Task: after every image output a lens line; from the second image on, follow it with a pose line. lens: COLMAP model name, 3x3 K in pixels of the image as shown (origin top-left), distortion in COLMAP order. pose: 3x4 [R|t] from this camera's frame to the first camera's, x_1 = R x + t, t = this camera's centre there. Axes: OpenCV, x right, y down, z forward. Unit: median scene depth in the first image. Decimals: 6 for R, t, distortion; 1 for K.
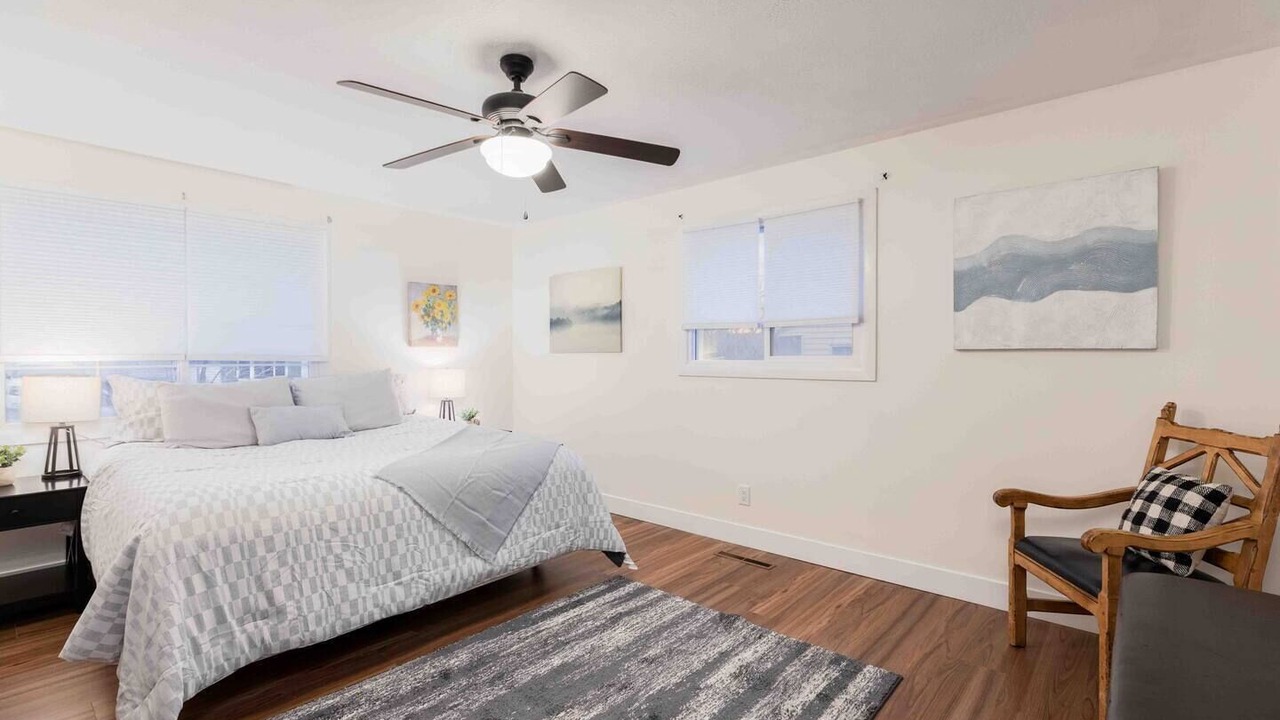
lens RADIAL K [[575.9, 0, 641.3], [0, 575.9, 359.3], [0, 0, 1]] dist [-0.001077, 0.000306]
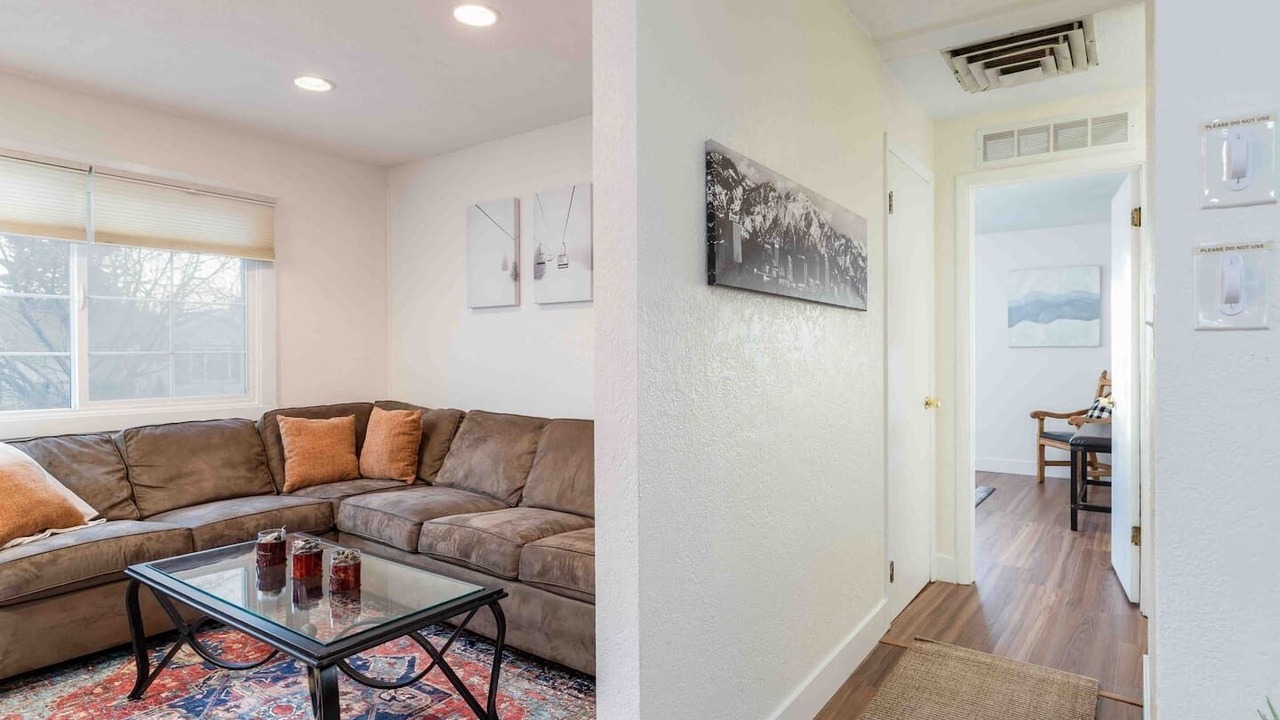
lens RADIAL K [[688.3, 0, 639.0], [0, 688.3, 357.9], [0, 0, 1]] dist [0.002419, 0.000222]
pose [[0.996254, -0.004586, 0.086351, -1.090906], [0.004384, 0.999987, 0.002538, 0.011872], [-0.086361, -0.002149, 0.996262, -1.473325]]
